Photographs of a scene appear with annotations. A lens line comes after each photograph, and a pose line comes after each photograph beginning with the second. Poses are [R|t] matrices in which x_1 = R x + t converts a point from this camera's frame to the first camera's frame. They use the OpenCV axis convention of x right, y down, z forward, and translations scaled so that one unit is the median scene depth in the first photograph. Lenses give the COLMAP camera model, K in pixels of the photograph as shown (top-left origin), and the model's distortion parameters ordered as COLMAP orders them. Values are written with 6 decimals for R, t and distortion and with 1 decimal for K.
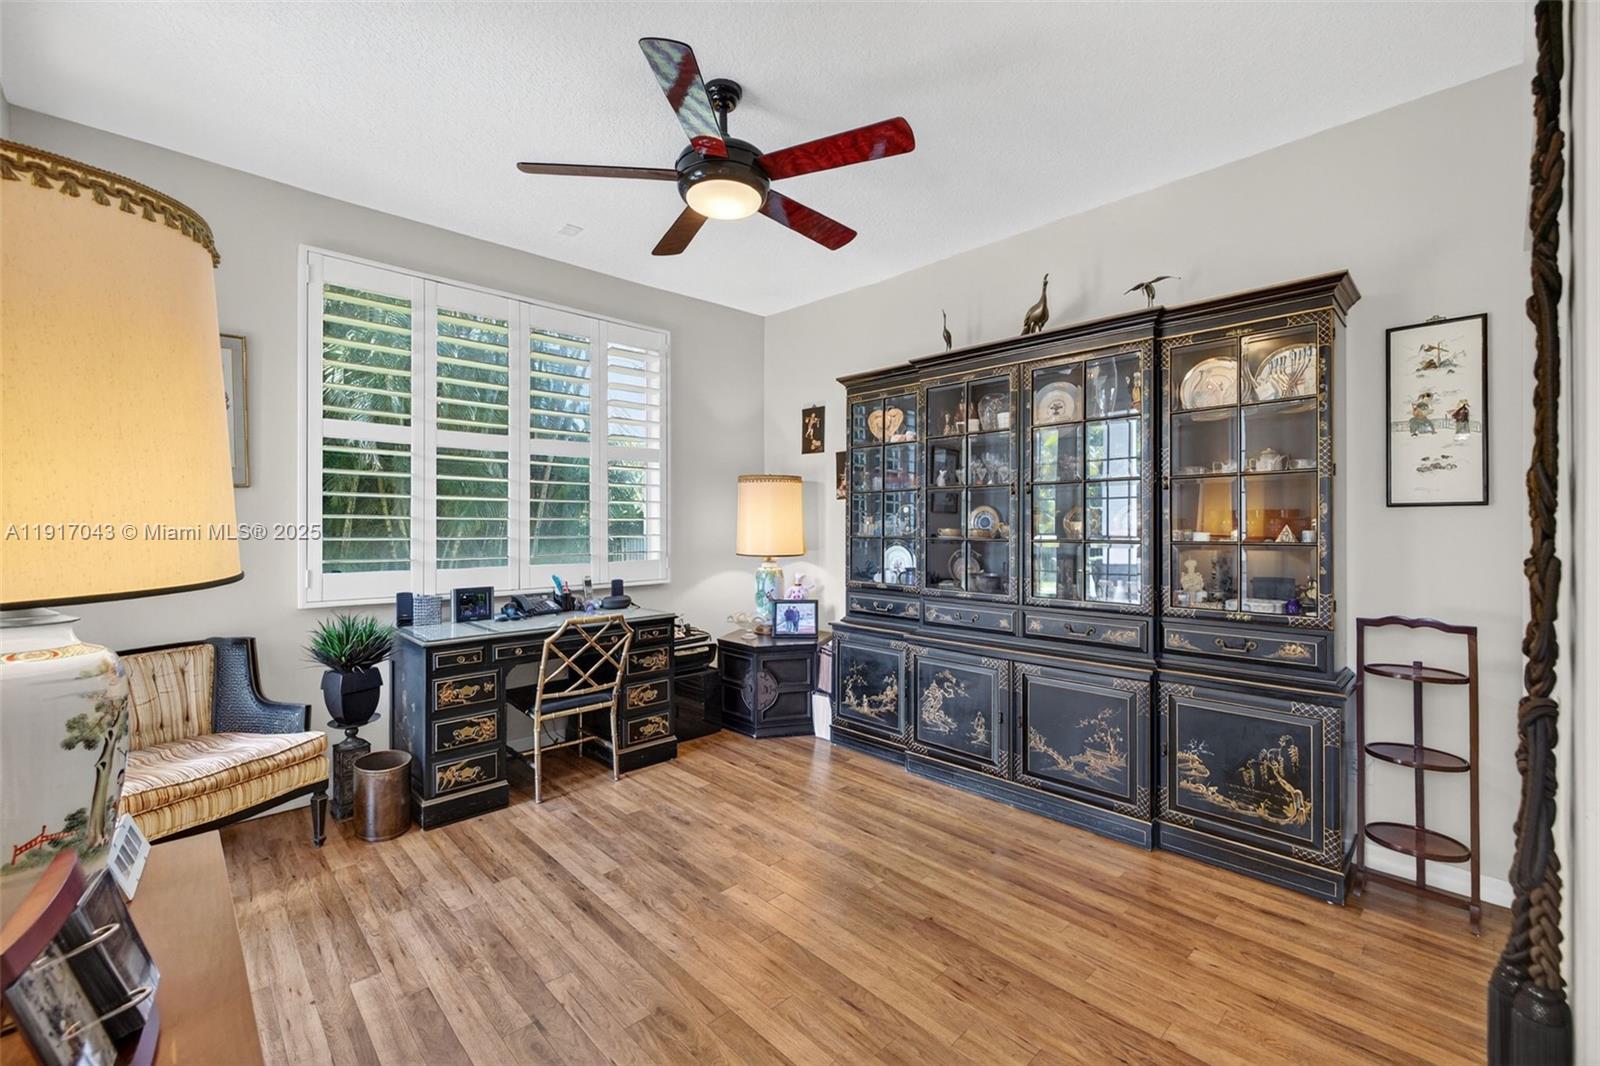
lens RADIAL K [[678.9, 0, 805.6], [0, 678.9, 512.5], [0, 0, 1]] dist [0.021740, 0.000052]
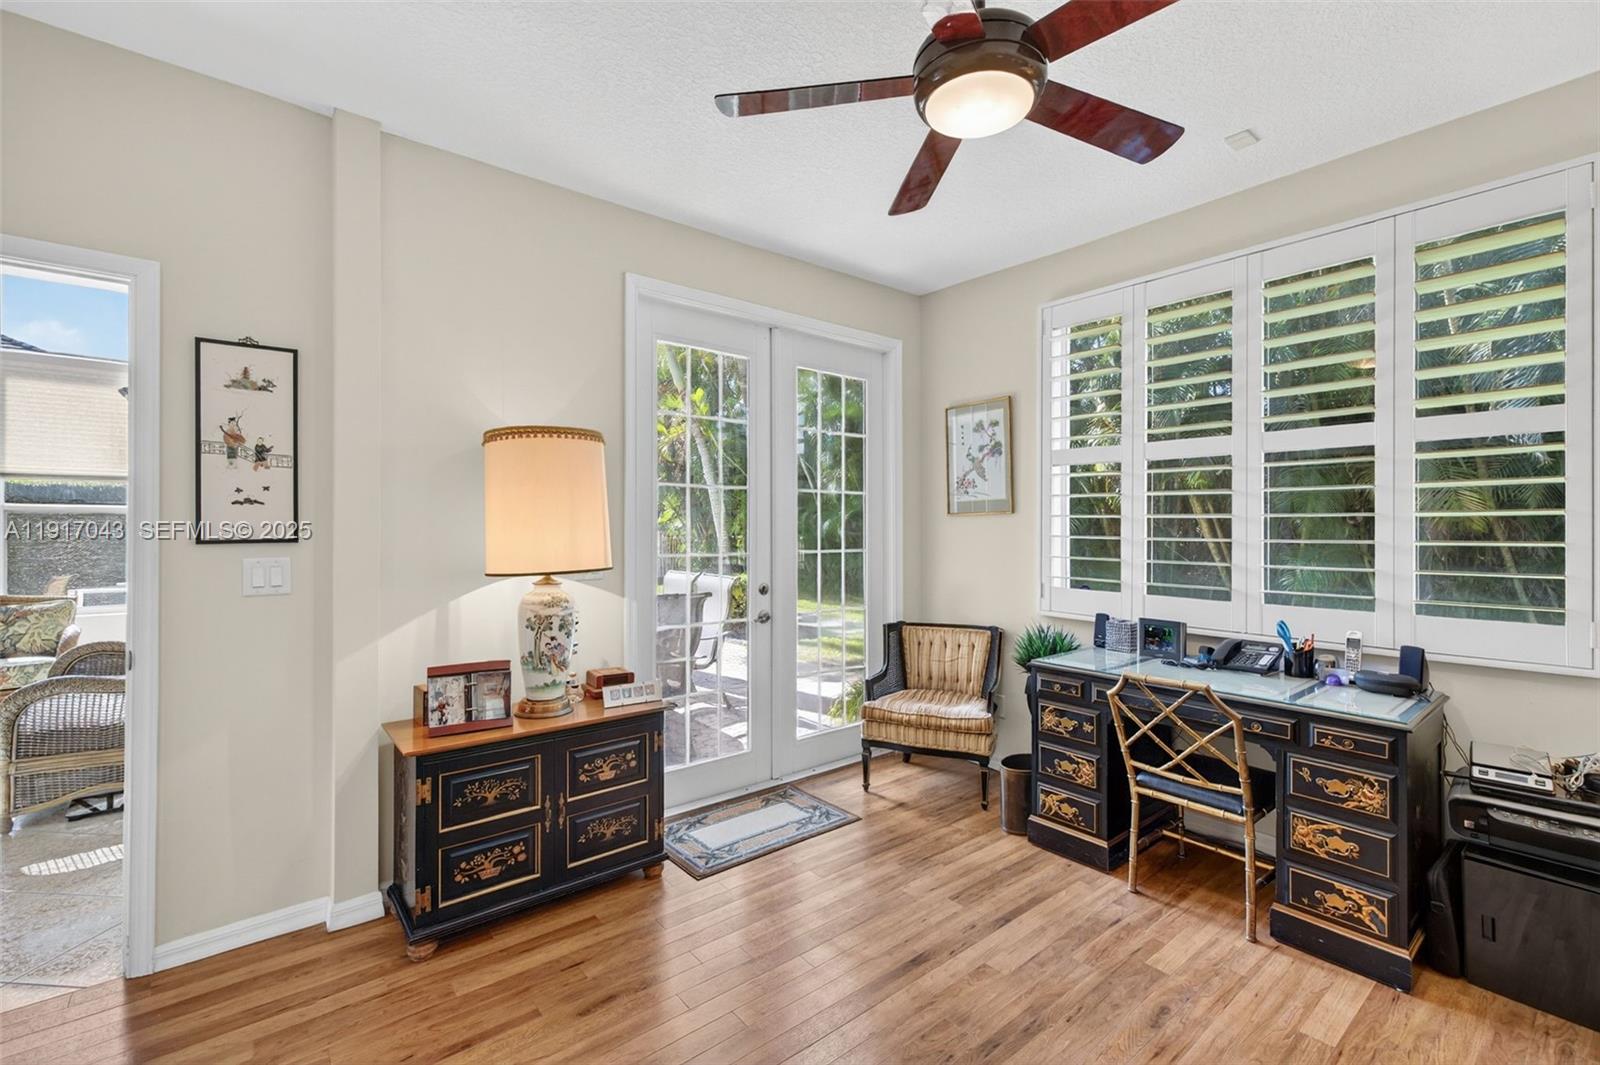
lens RADIAL K [[680.6, 0, 794.8], [0, 680.6, 530.1], [0, 0, 1]] dist [0.001115, 0.000313]
pose [[-0.085893, -0.006603, -0.996282, 0.449231], [0.006809, 0.999951, -0.007214, -0.000622], [0.996281, -0.007404, -0.085844, 0.670799]]
